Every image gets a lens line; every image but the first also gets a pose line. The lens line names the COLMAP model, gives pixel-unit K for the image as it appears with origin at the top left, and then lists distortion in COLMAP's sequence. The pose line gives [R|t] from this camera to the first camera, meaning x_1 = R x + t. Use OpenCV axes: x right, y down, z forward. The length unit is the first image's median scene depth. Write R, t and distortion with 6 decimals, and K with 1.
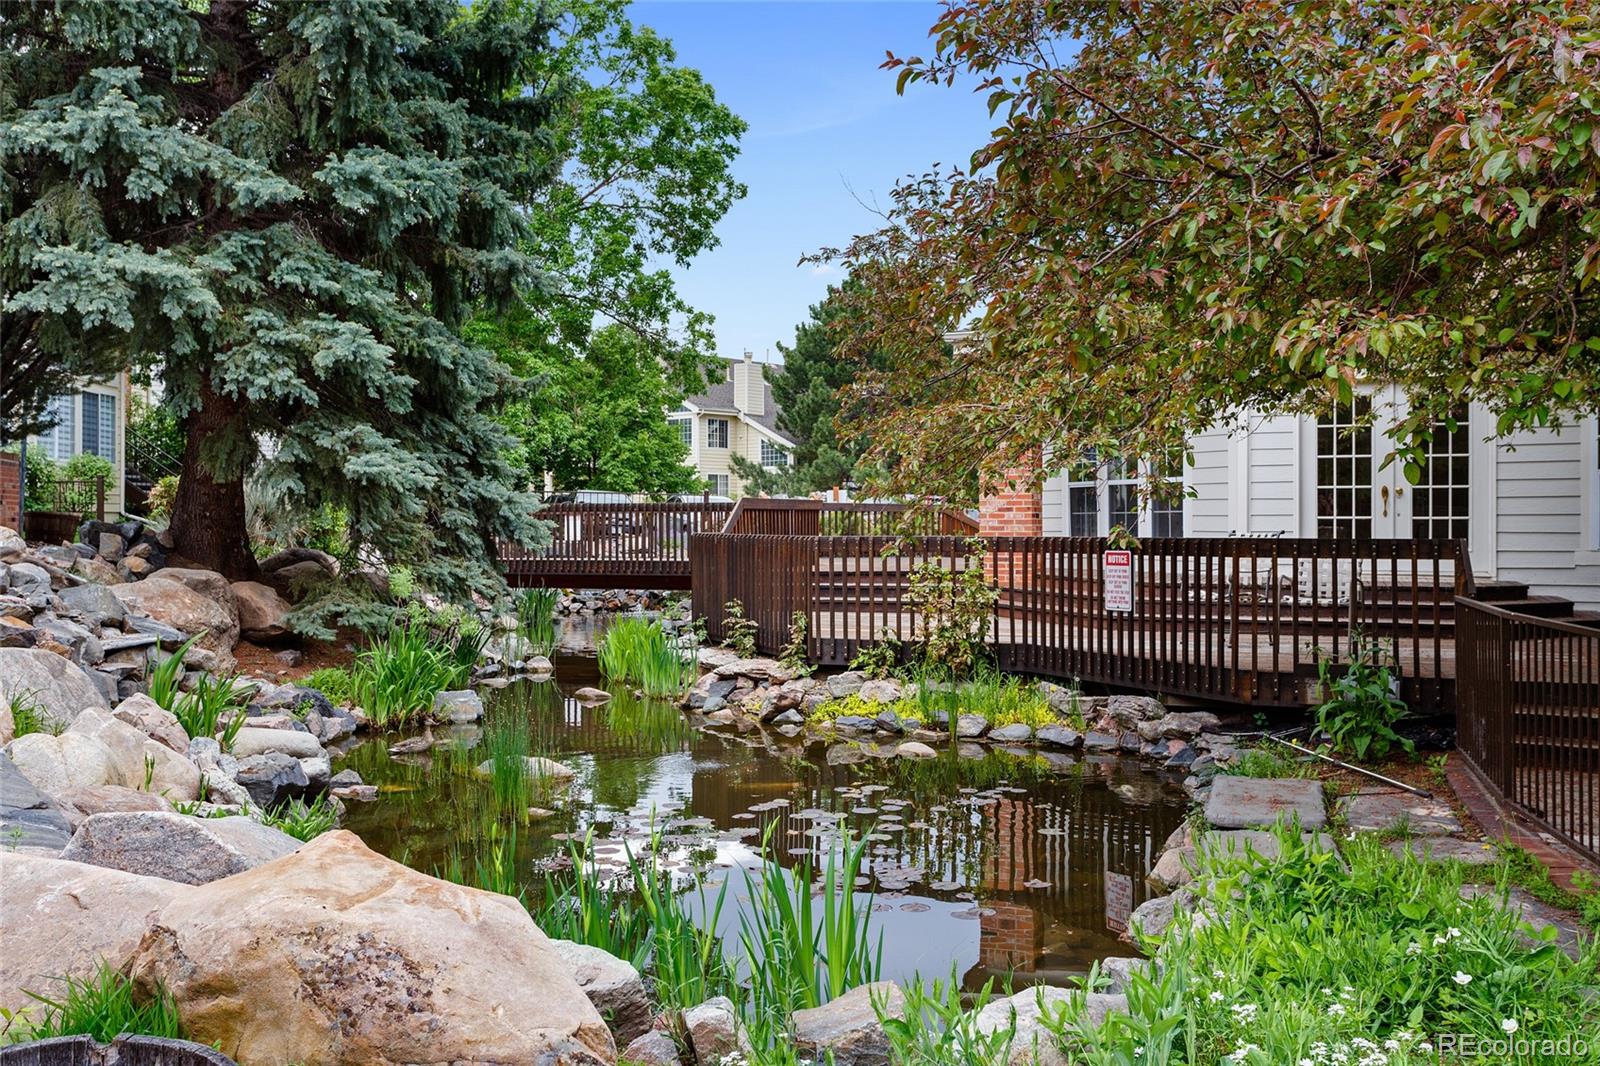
lens RADIAL K [[1475.9, 0, 801.5], [0, 1475.9, 526.1], [0, 0, 1]] dist [0.006433, 0.023464]
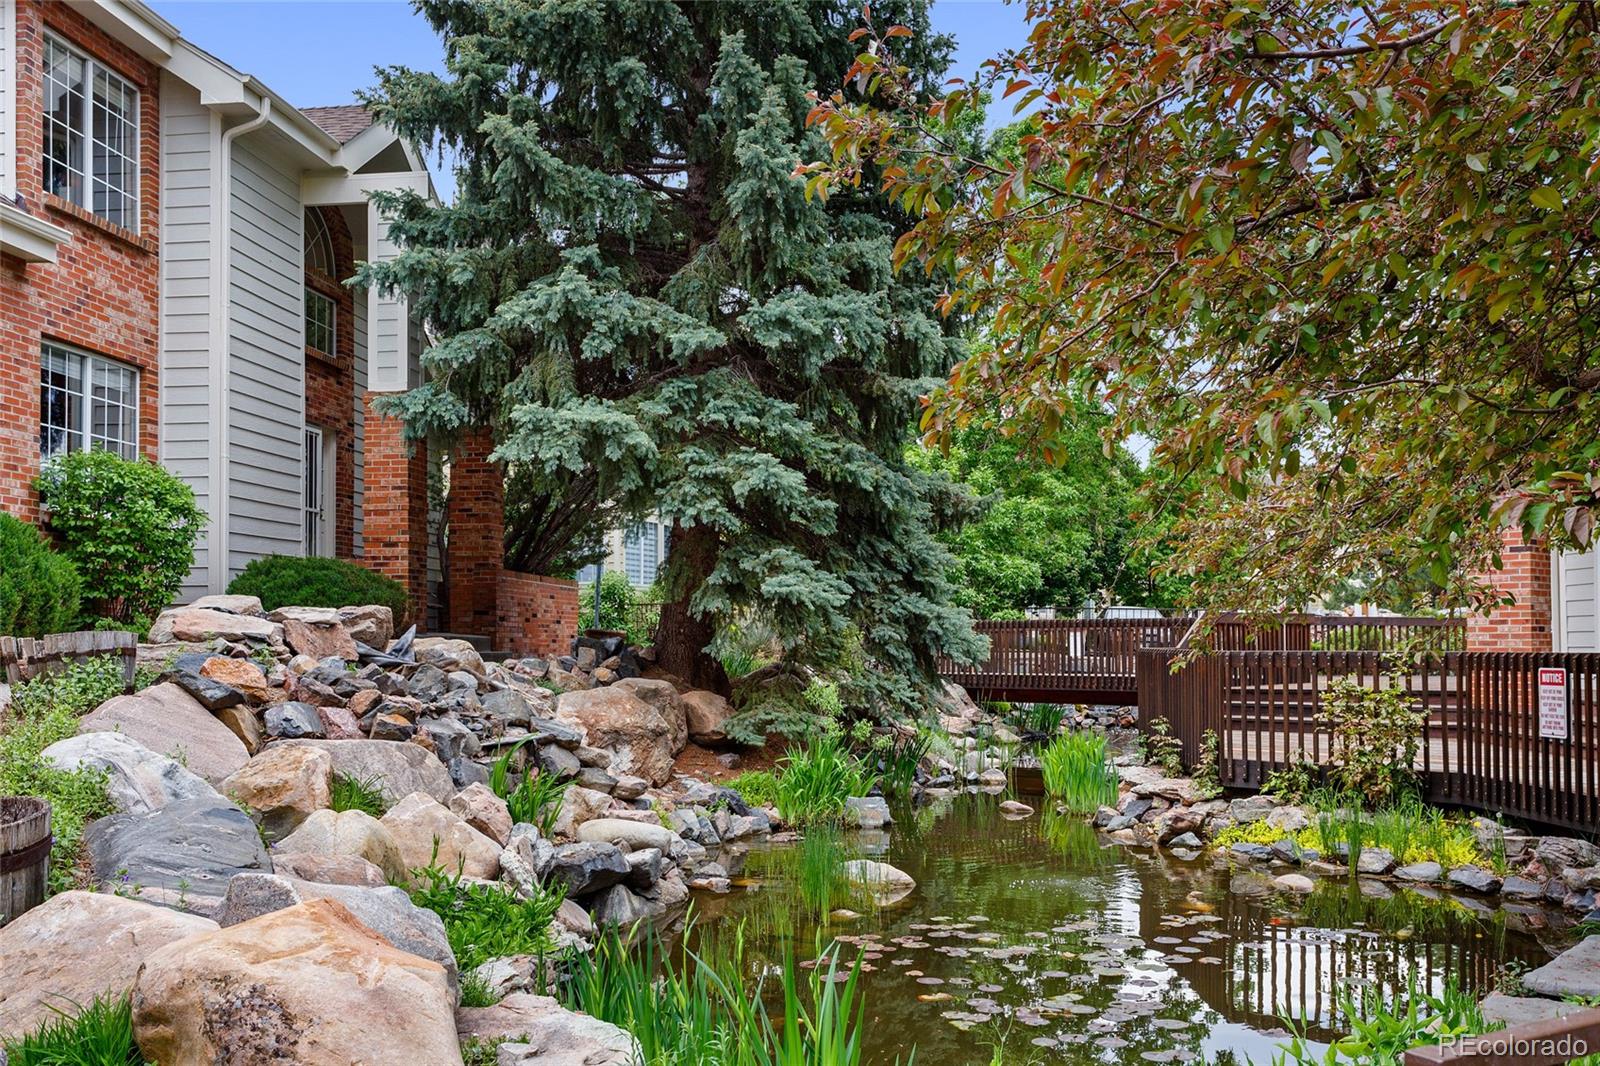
lens RADIAL K [[1446.3, 0, 767.8], [0, 1446.3, 617.6], [0, 0, 1]] dist [0.014626, 0.002932]
pose [[0.906358, -0.008214, -0.422431, 0.146588], [0.000656, 0.999837, -0.018033, 0.002144], [0.422511, 0.016067, 0.906215, 0.035207]]
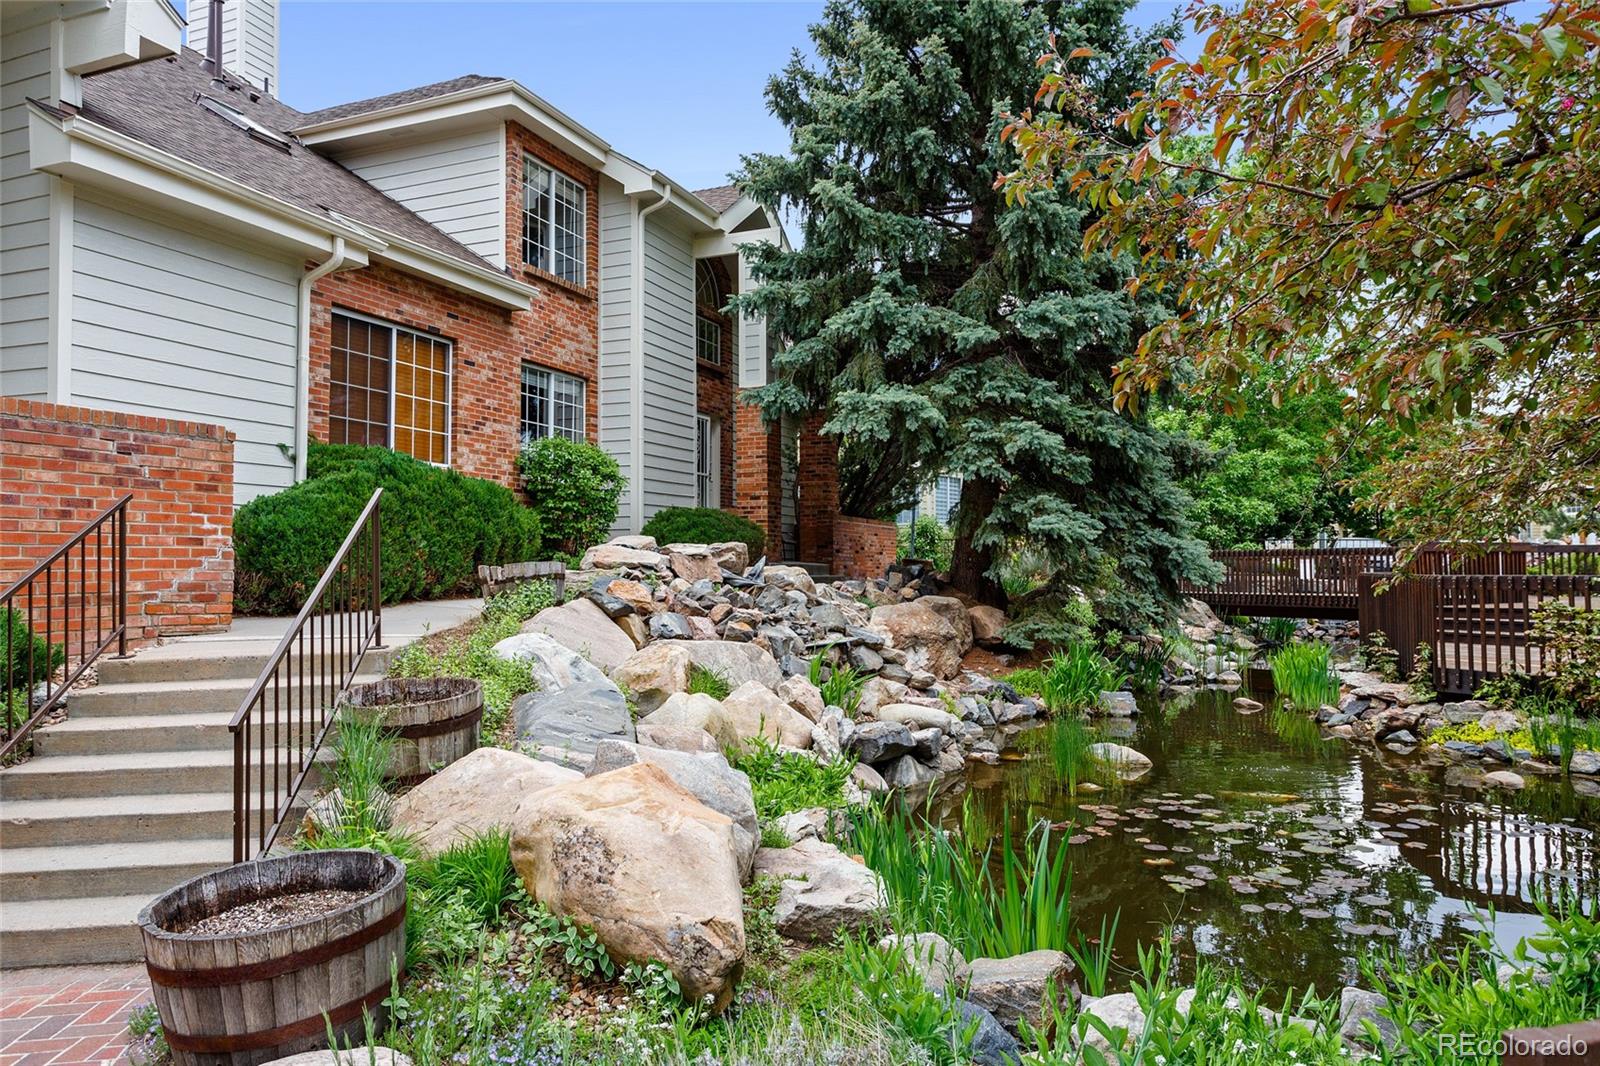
lens RADIAL K [[1067.9, 0, 762.2], [0, 1067.9, 534.4], [0, 0, 1]] dist [-0.005454, 0.009797]
pose [[0.761868, -0.023051, -0.647322, 0.153108], [0.002326, 0.999457, -0.032854, 0.001629], [0.647728, 0.023525, 0.761508, 0.068435]]
